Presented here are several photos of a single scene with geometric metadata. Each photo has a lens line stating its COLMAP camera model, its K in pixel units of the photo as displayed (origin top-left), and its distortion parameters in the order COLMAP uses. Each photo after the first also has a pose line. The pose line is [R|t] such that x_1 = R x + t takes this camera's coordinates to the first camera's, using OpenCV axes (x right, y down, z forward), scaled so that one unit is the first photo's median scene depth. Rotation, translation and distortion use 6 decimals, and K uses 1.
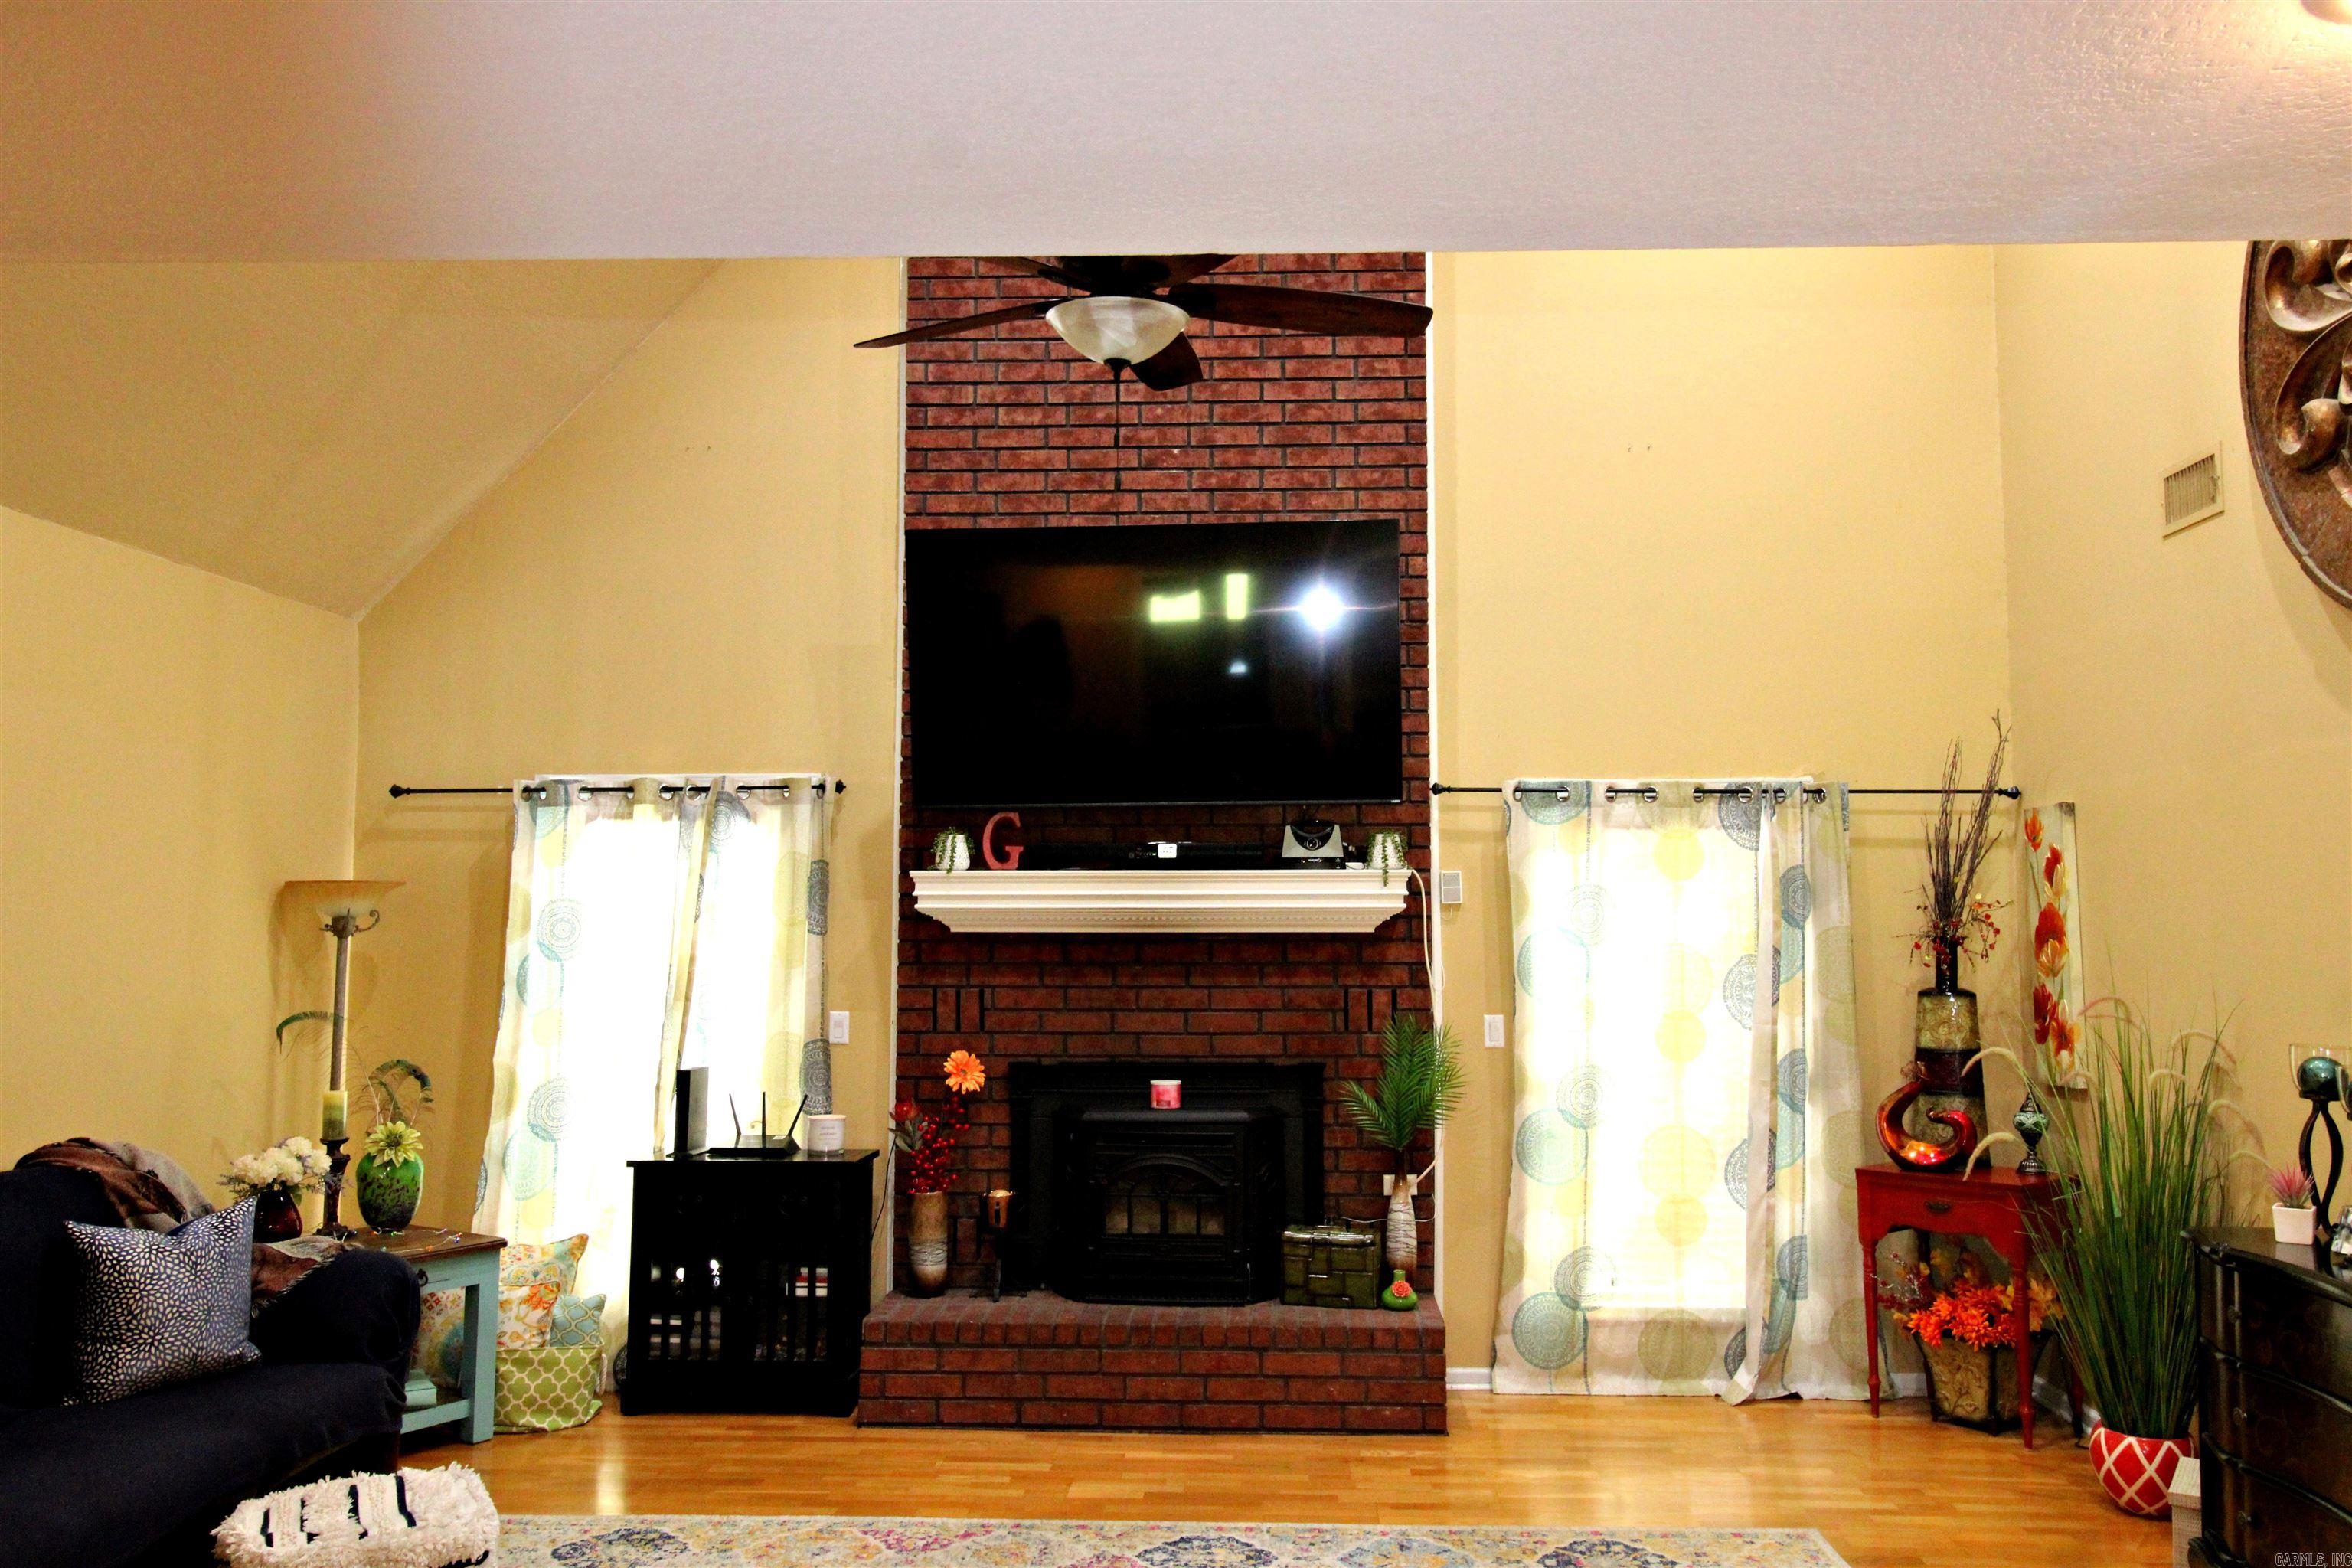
lens RADIAL K [[1870.2, 0, 1180.5], [0, 1870.2, 775.0], [0, 0, 1]] dist [-0.010751, -0.007754]
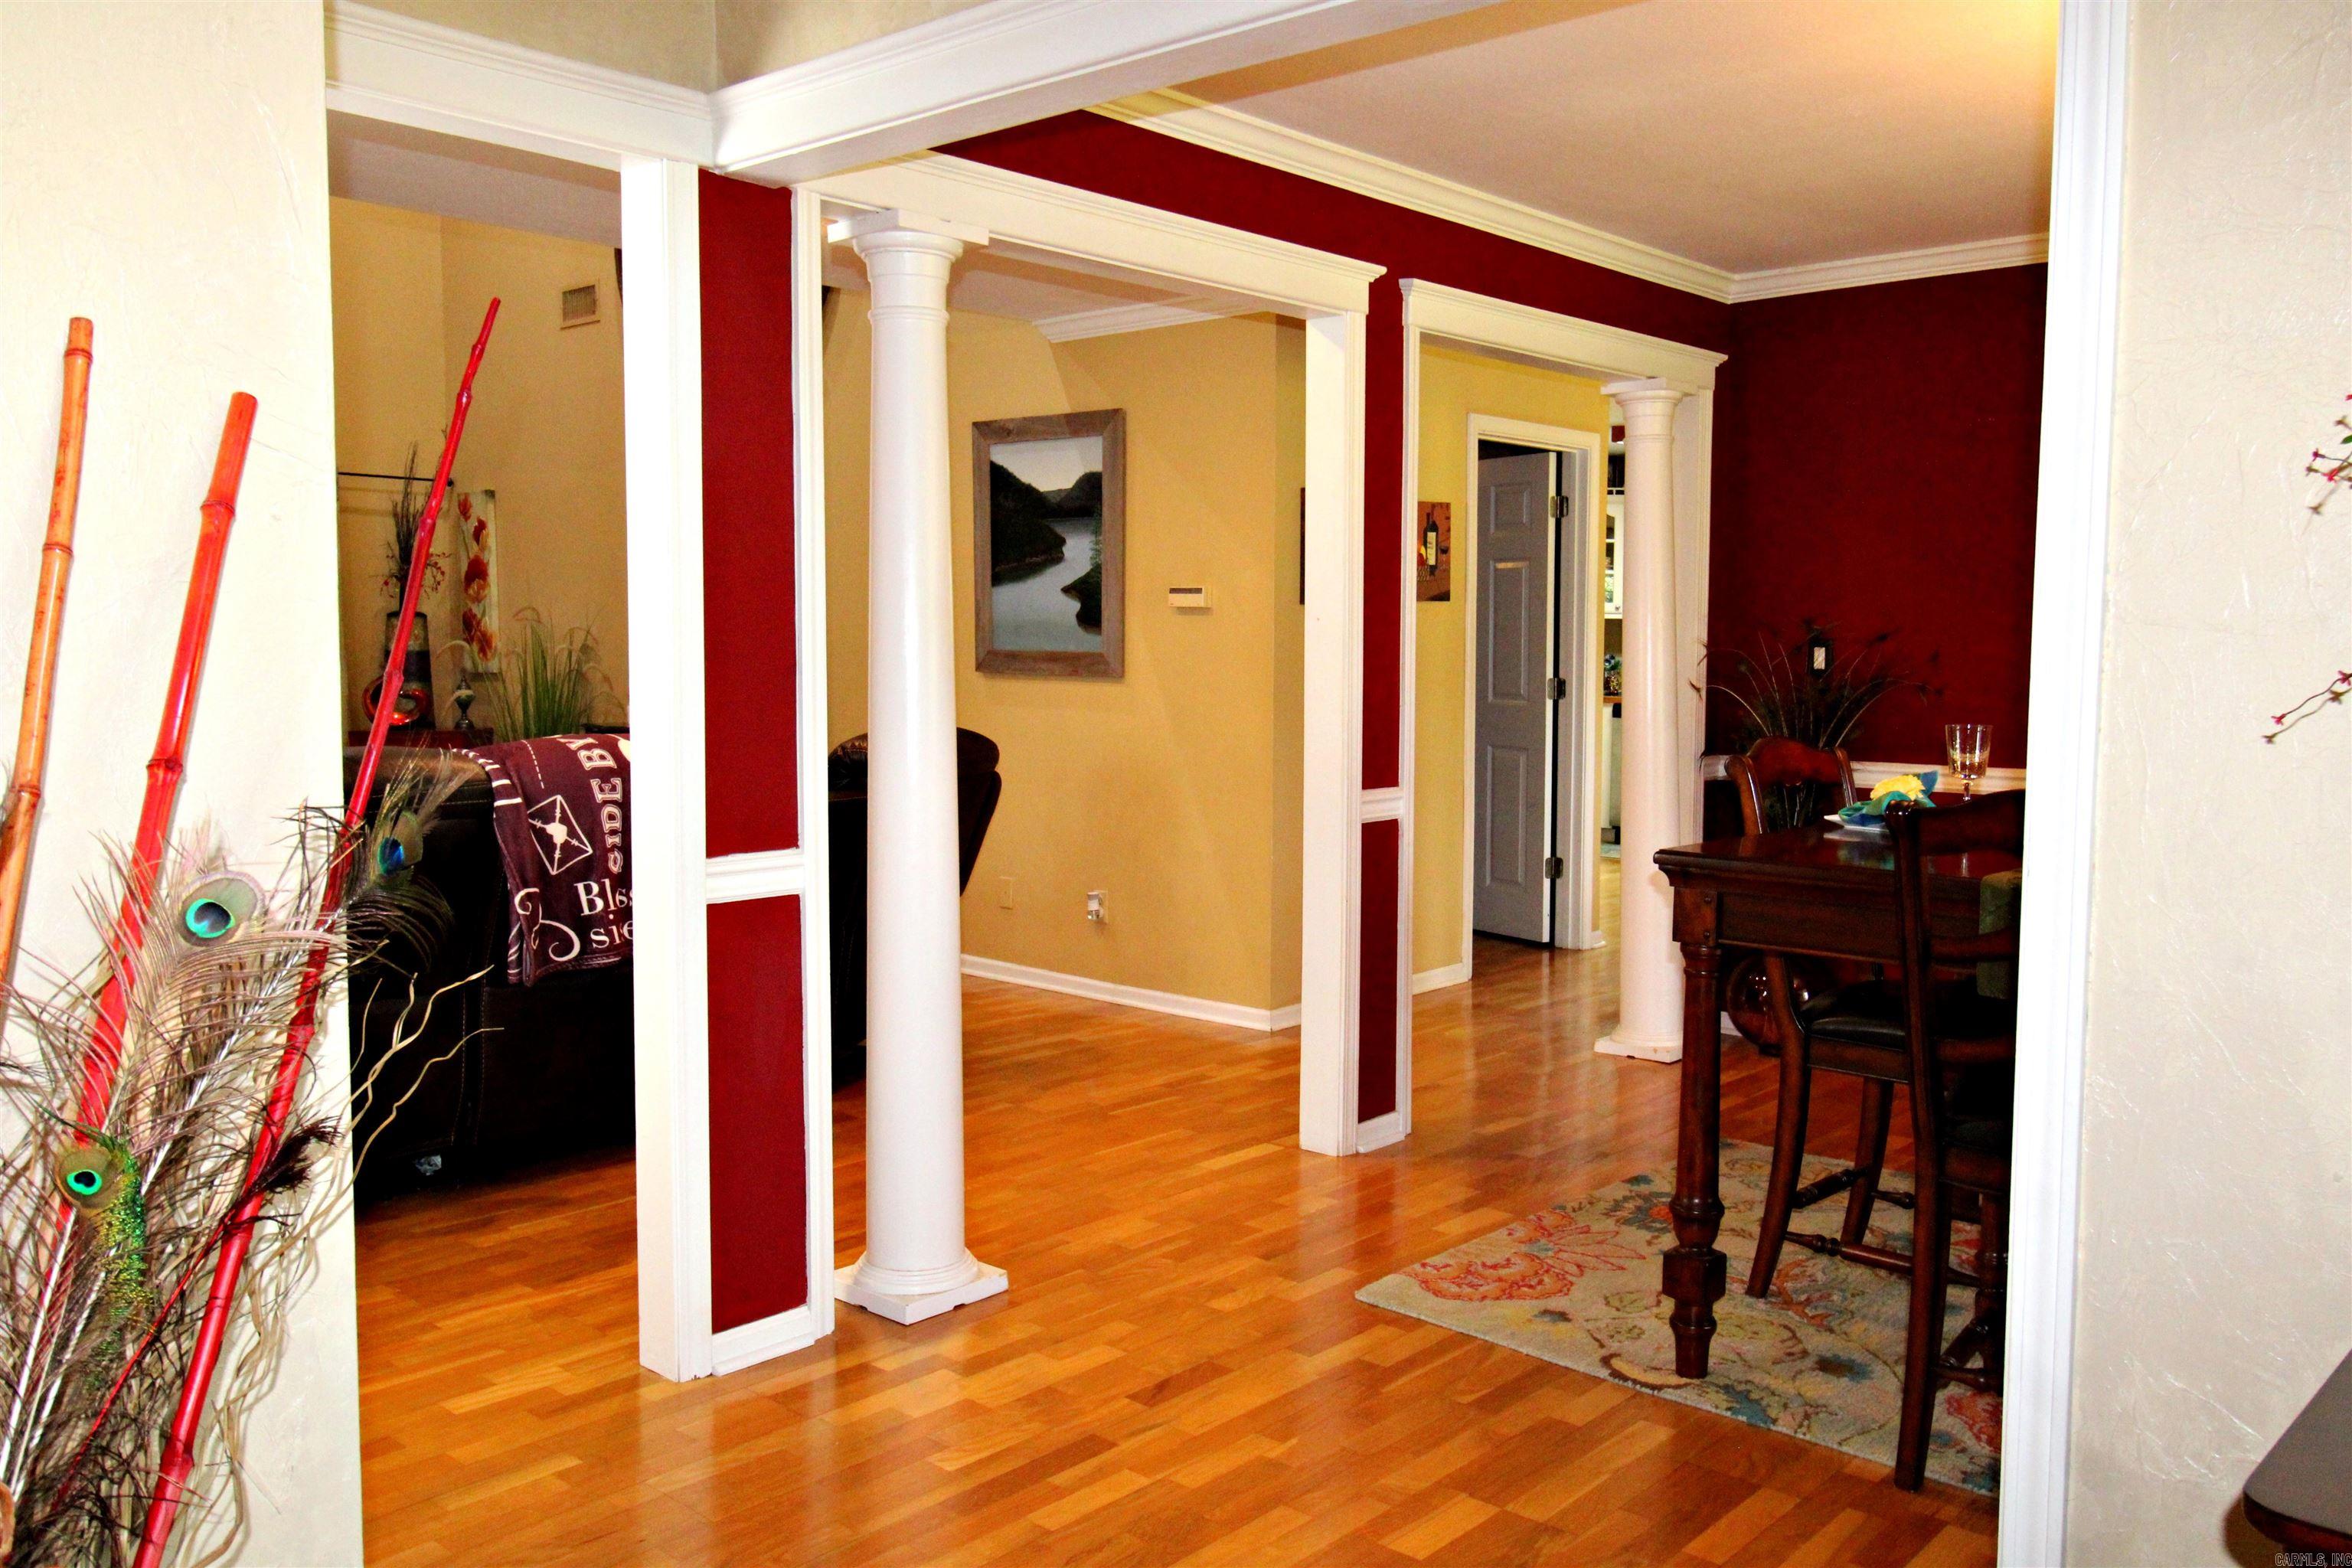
lens RADIAL K [[1870.2, 0, 1177.6], [0, 1870.2, 779.5], [0, 0, 1]] dist [-0.010751, -0.007754]
pose [[0.642964, -0.054514, 0.763954, -0.350785], [-0.067903, 0.989478, 0.127756, 0.015633], [-0.762881, -0.134017, 0.632497, -0.443654]]
